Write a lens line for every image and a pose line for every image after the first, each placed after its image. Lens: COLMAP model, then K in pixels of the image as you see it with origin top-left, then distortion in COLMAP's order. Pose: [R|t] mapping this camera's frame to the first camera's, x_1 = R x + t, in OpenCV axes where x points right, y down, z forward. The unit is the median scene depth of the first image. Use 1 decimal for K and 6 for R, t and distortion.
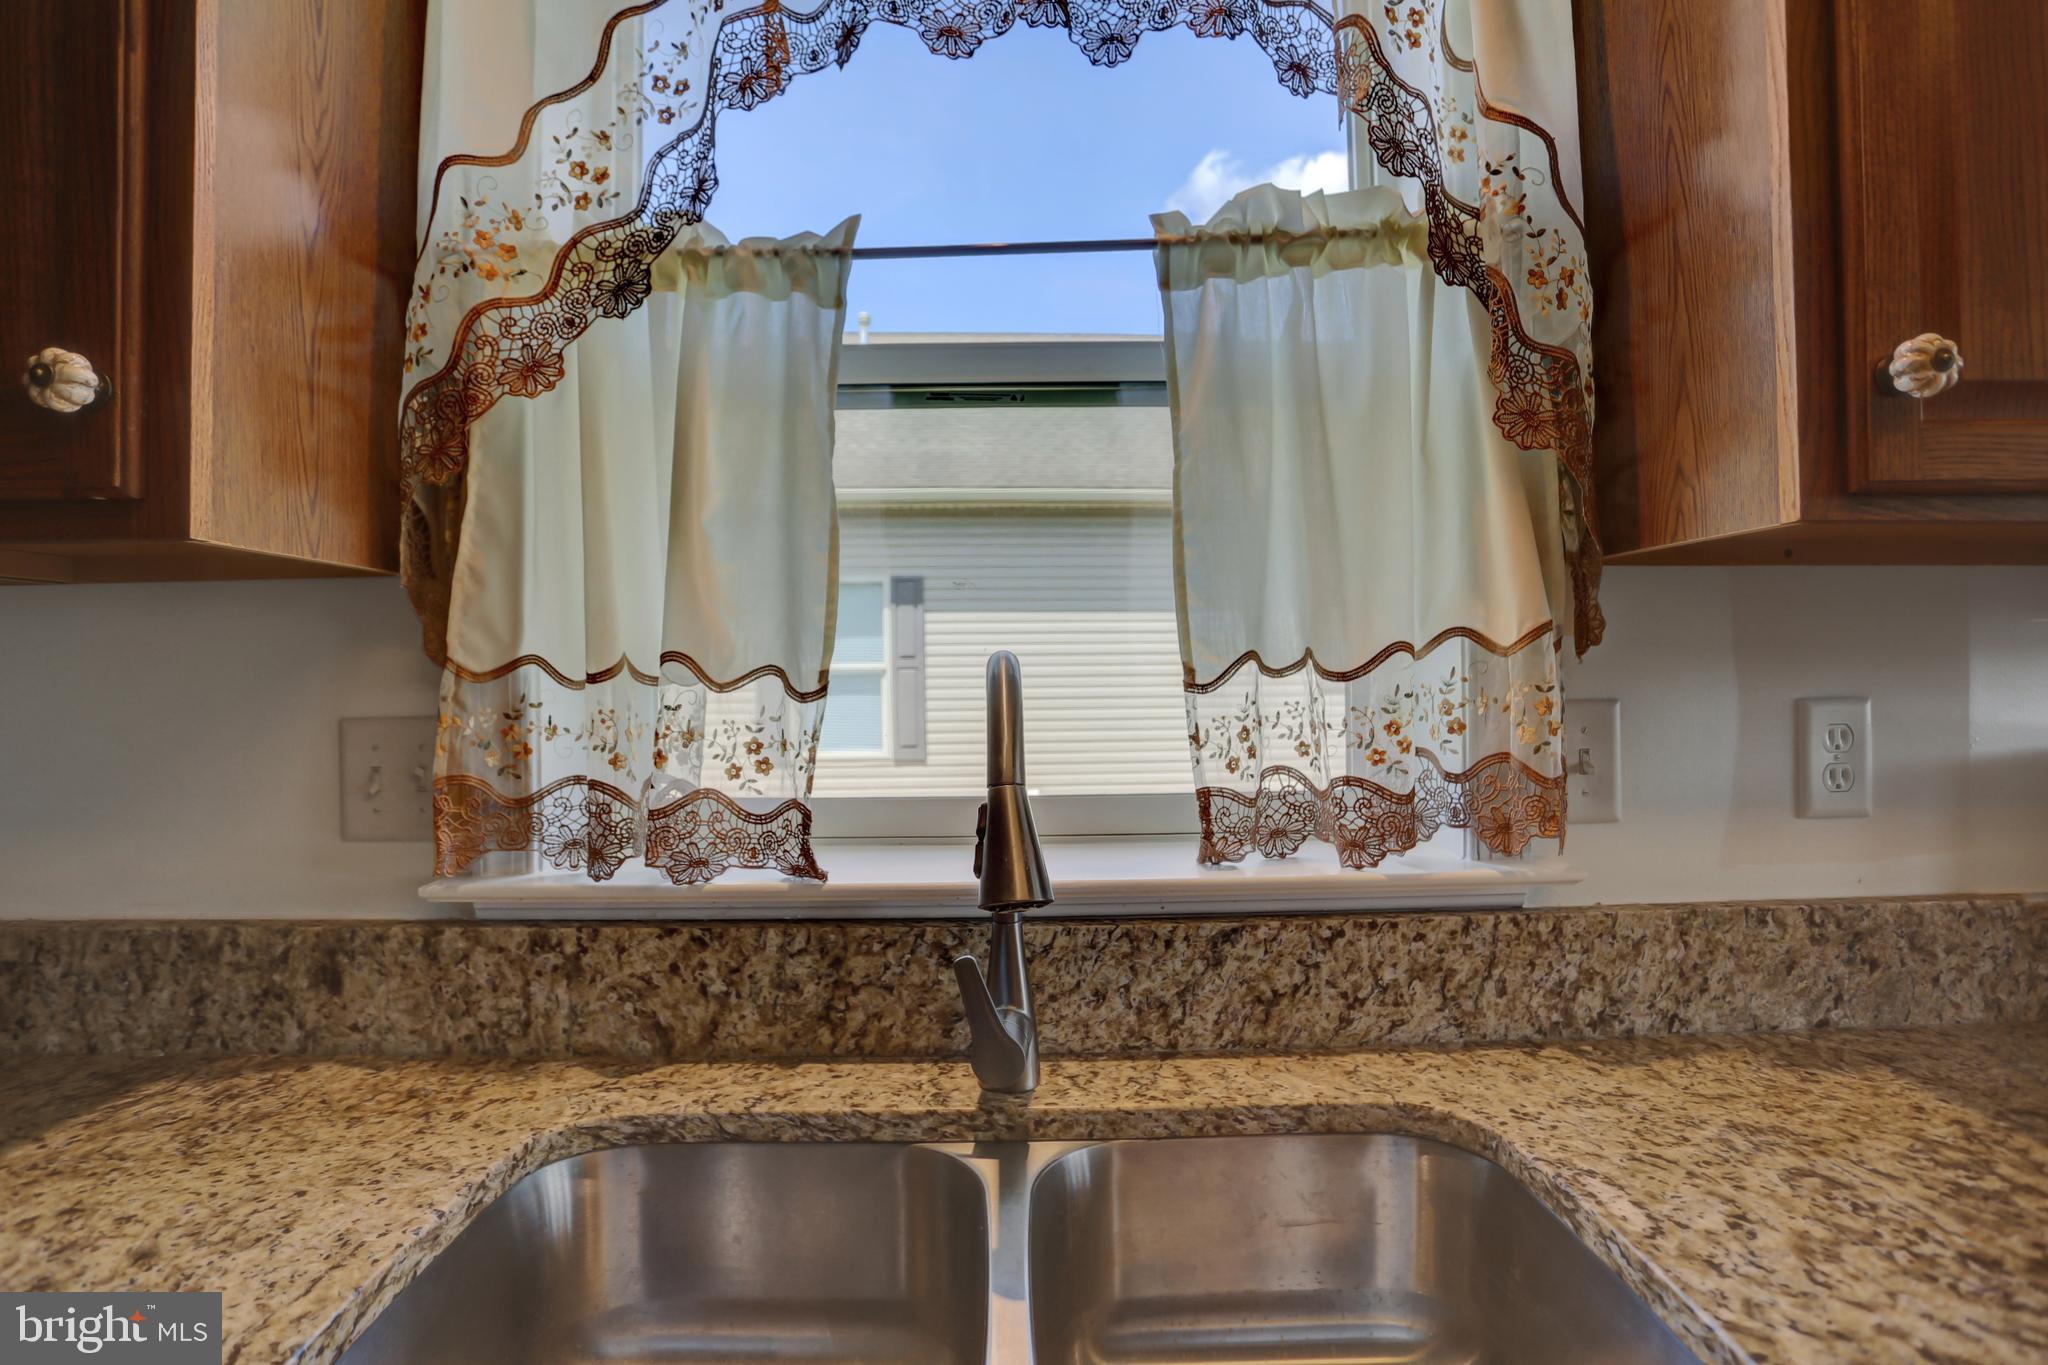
lens RADIAL K [[1017.6, 0, 1014.3], [0, 1017.6, 669.3], [0, 0, 1]] dist [-0.080906, 0.041253]
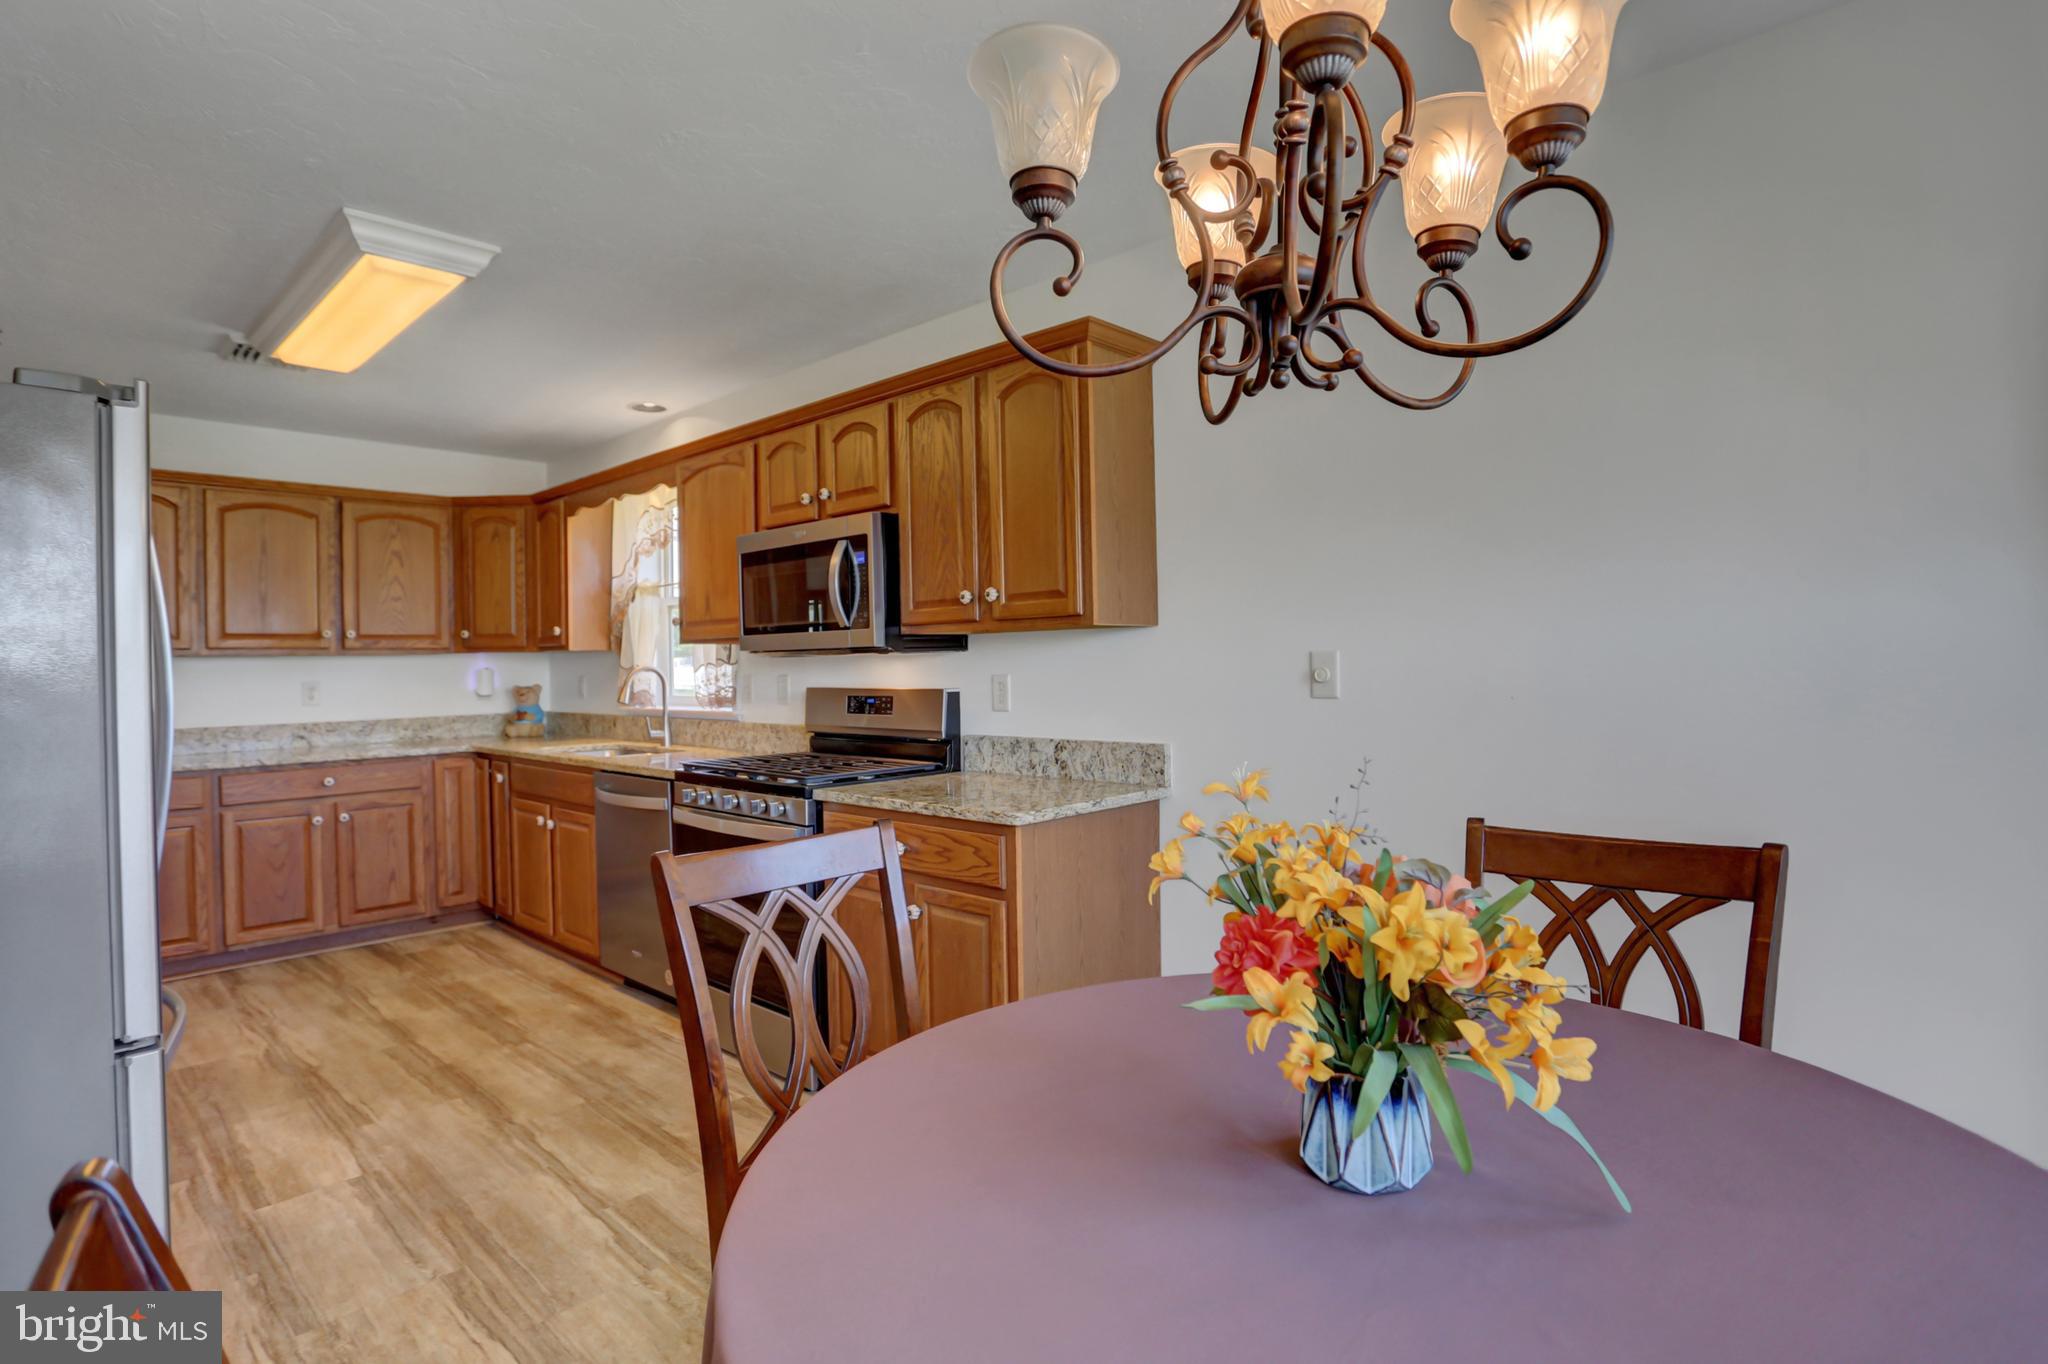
lens RADIAL K [[1033.1, 0, 1010.4], [0, 1033.1, 662.0], [0, 0, 1]] dist [-0.078881, 0.041485]
pose [[0.720200, -0.001021, -0.693766, 4.765725], [0.011202, 0.999886, 0.010157, -0.062154], [0.693676, -0.015086, 0.720129, -1.524747]]
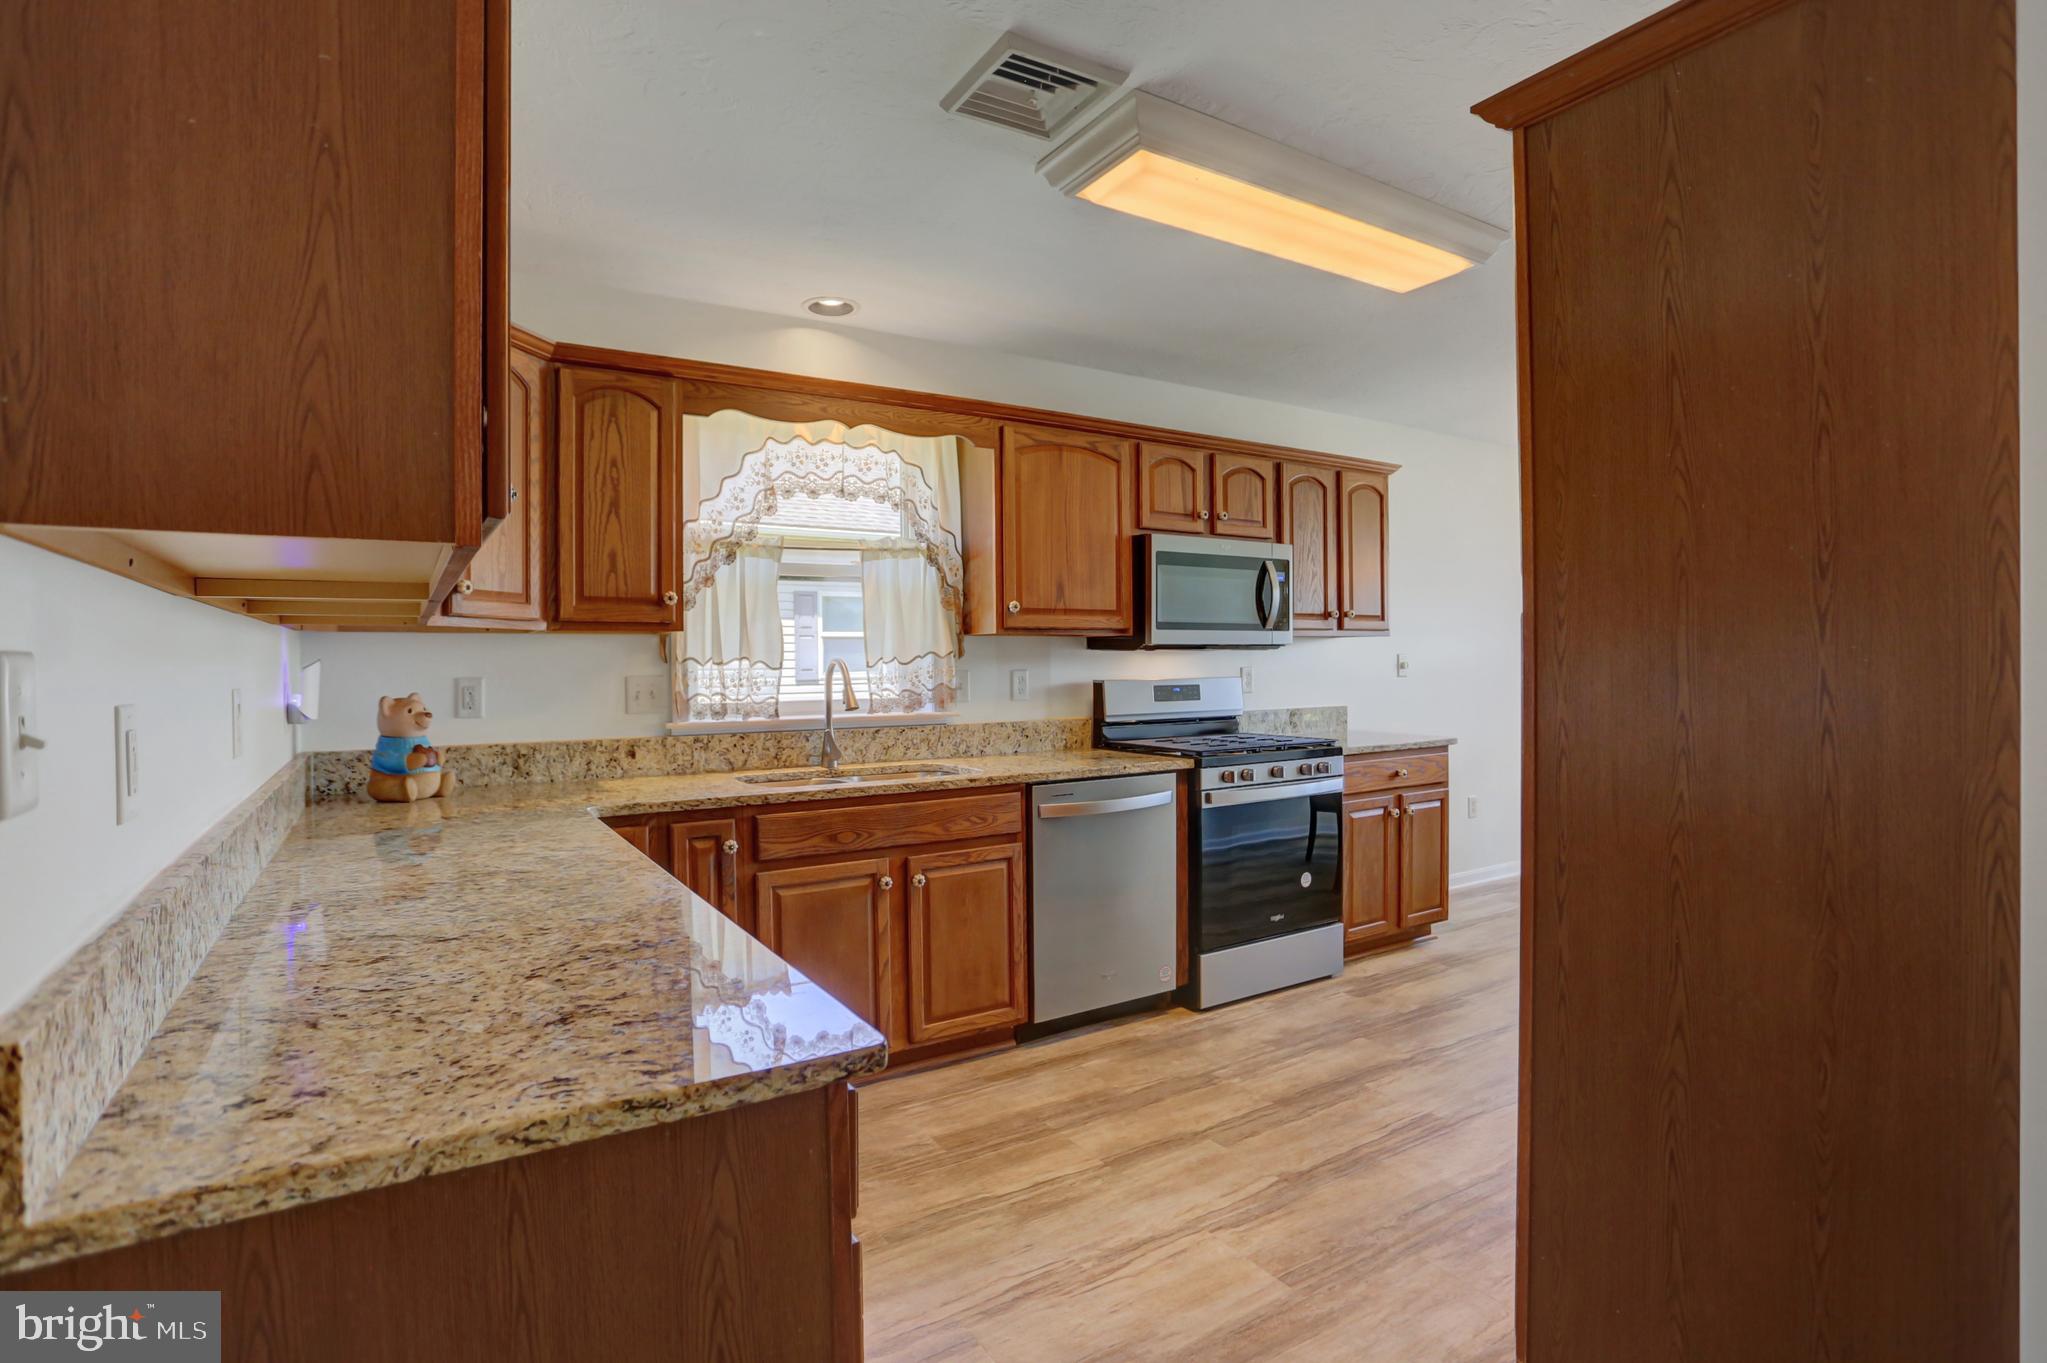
lens RADIAL K [[1017.1, 0, 1013.8], [0, 1017.1, 668.3], [0, 0, 1]] dist [-0.080906, 0.041253]
pose [[0.852361, -0.000626, 0.522953, -1.372348], [-0.000717, 0.999997, 0.002365, 0.014146], [-0.522953, -0.002391, 0.852358, -2.577816]]
